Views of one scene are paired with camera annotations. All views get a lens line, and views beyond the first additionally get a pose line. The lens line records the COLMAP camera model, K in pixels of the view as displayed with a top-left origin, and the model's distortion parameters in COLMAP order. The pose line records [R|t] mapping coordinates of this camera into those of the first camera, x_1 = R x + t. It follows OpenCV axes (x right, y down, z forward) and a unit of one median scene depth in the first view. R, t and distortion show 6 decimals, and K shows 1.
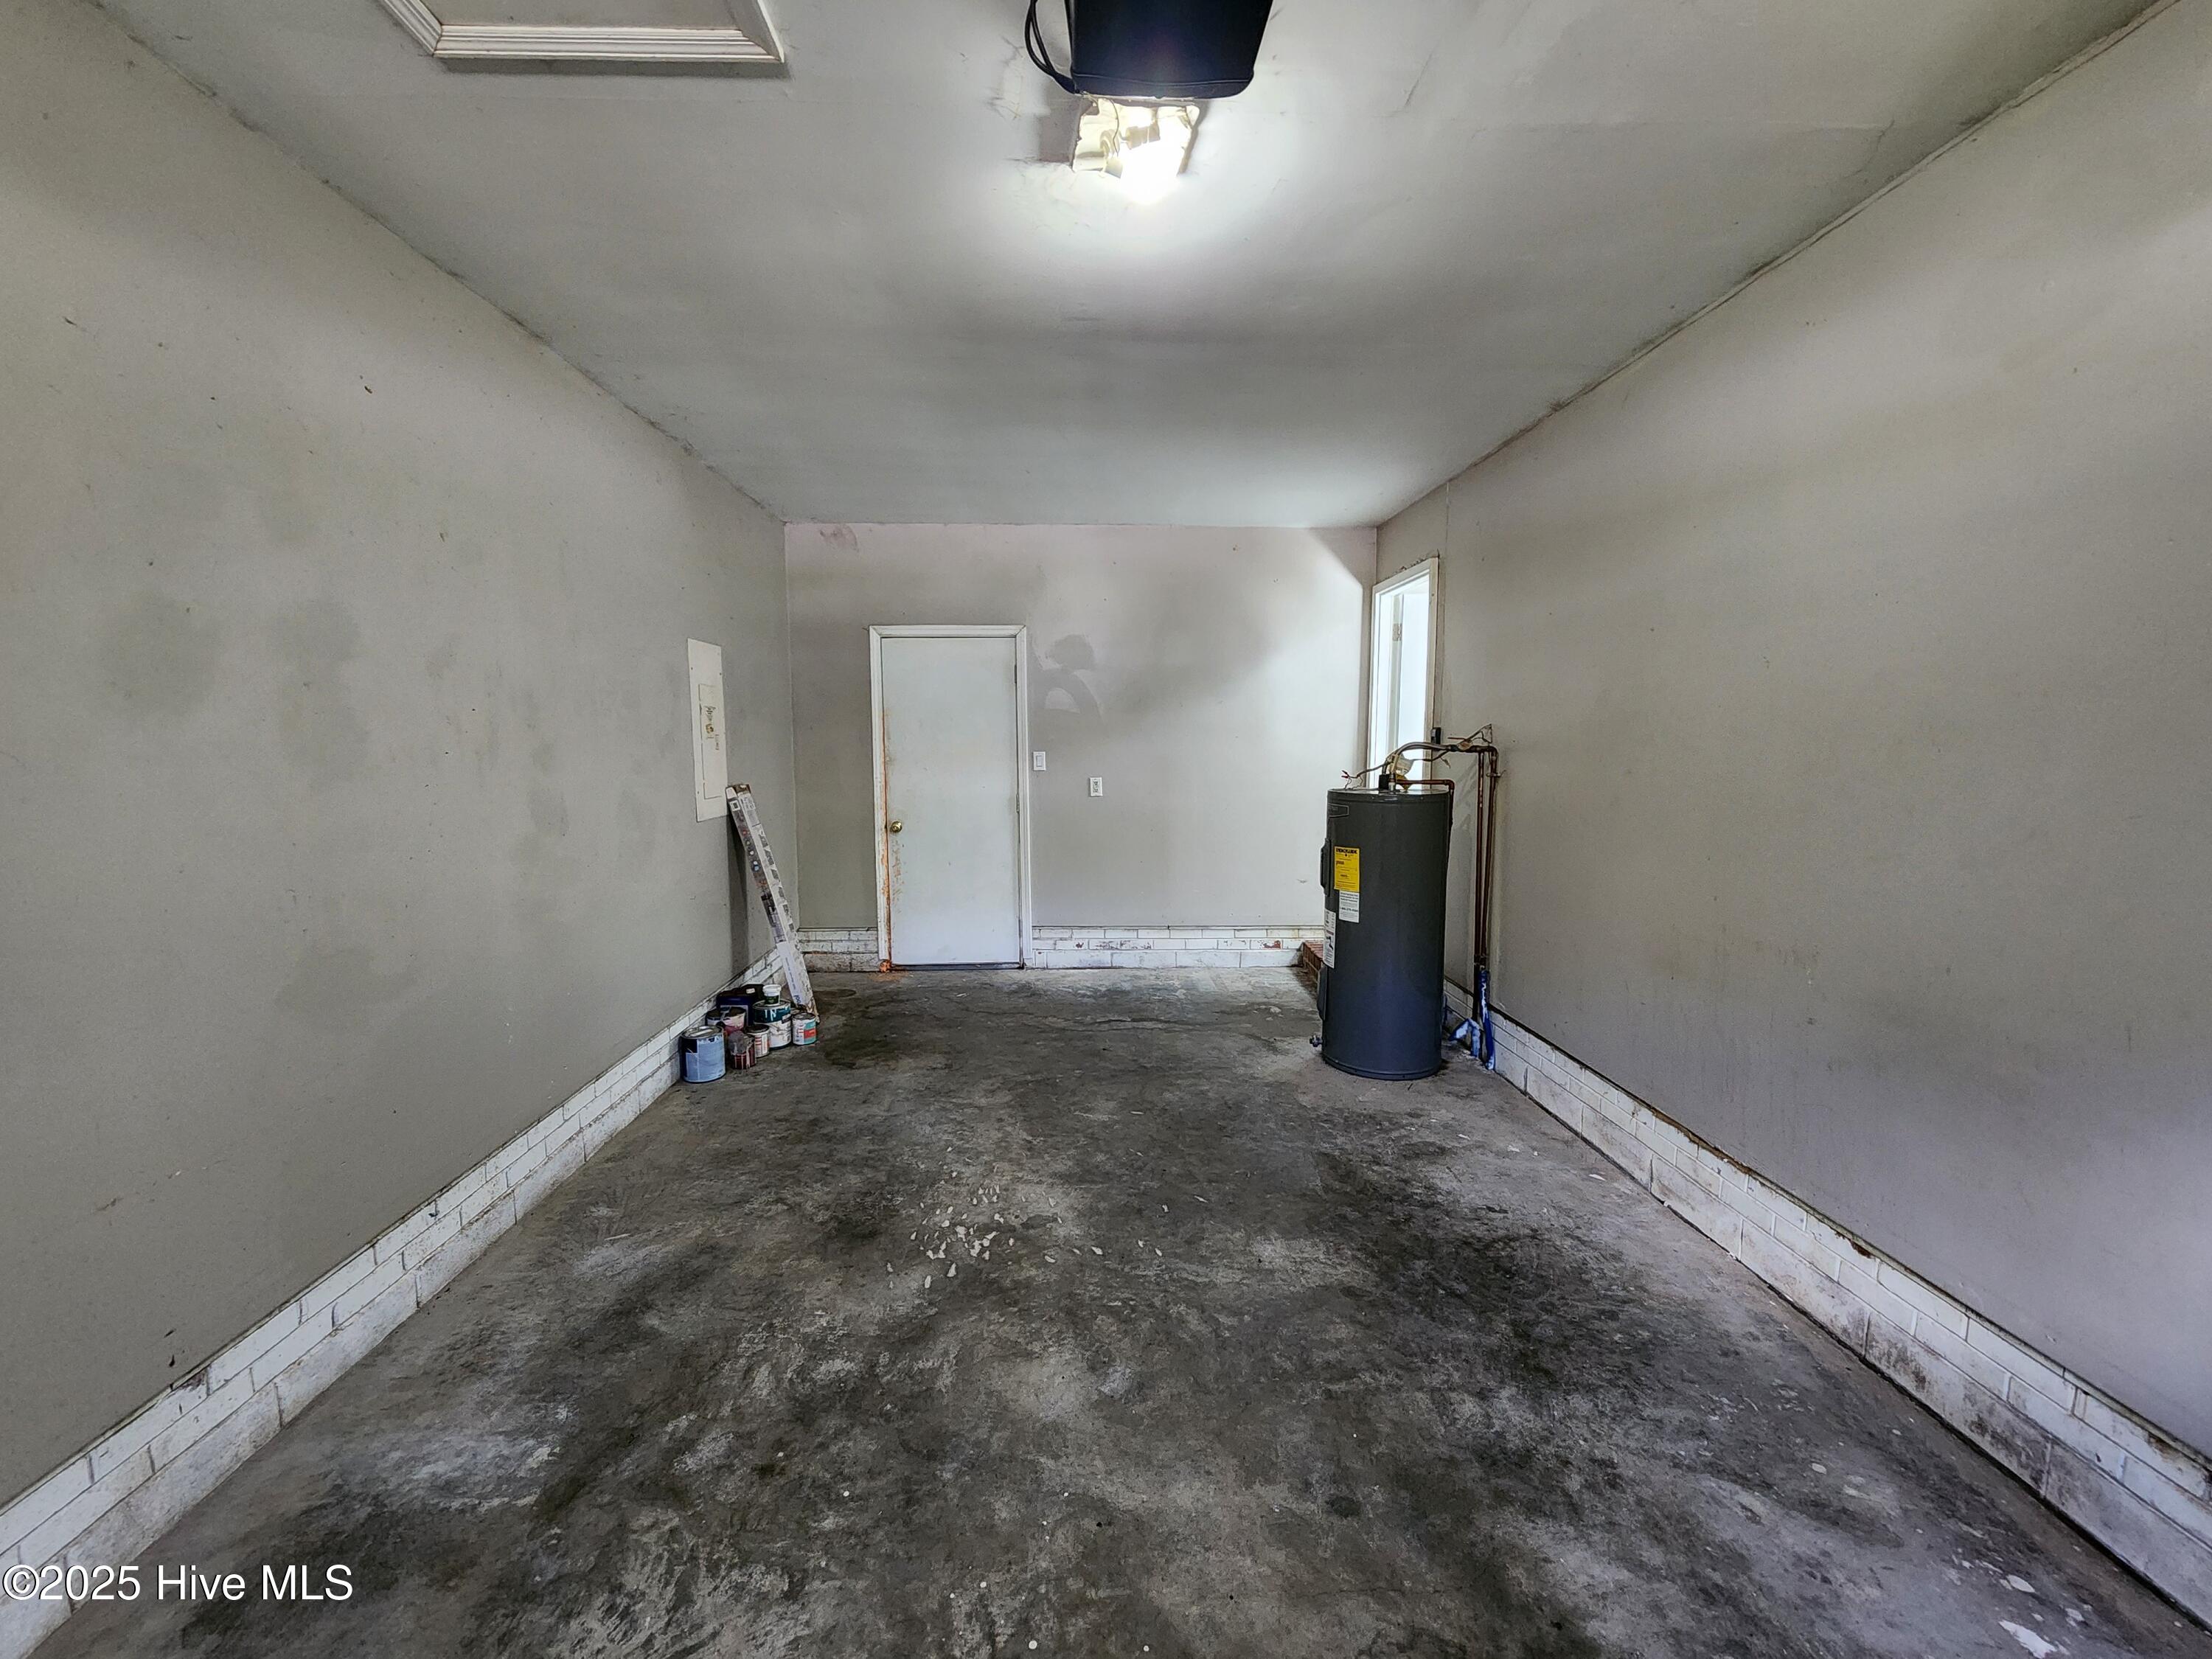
lens RADIAL K [[912.5, 0, 1096.2], [0, 912.5, 831.3], [0, 0, 1]] dist [0.001109, -0.000076]
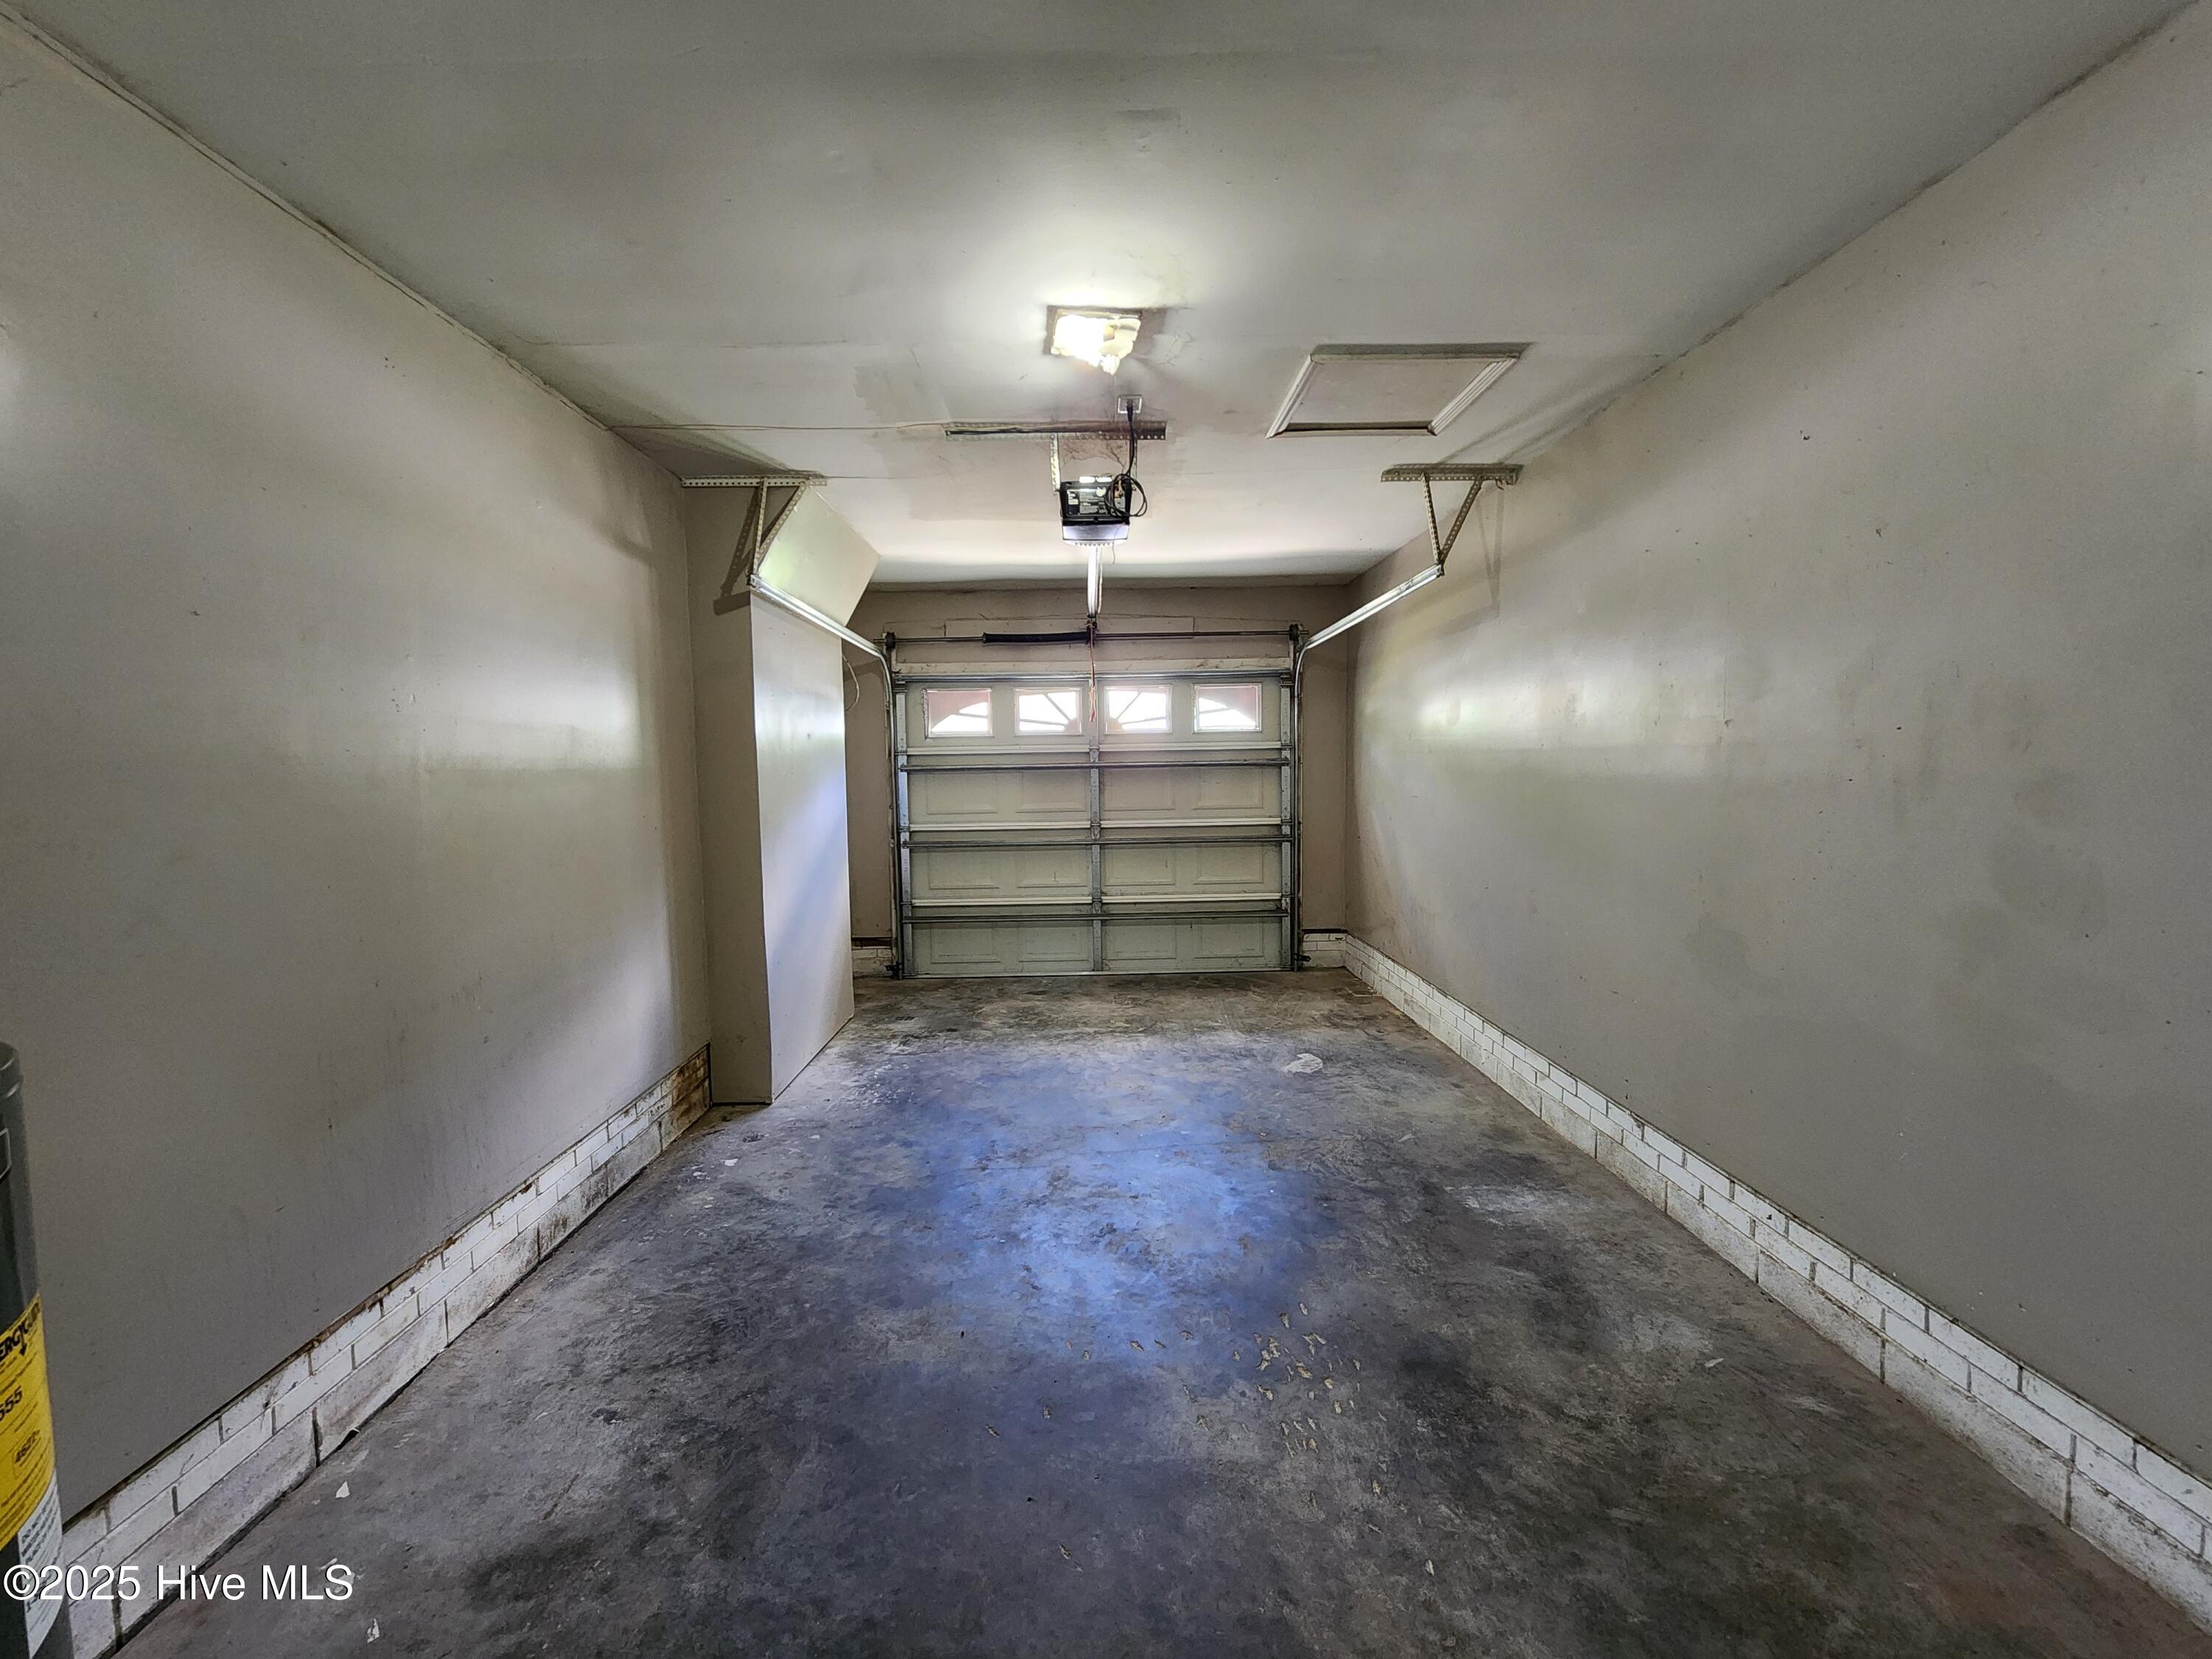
lens RADIAL K [[912.5, 0, 1096.2], [0, 912.5, 831.3], [0, 0, 1]] dist [0.001109, -0.000076]
pose [[-0.999650, 0.015799, 0.021230, 0.016007], [0.019296, 0.984166, 0.176198, -0.221277], [-0.018110, 0.176546, -0.984126, 2.025917]]
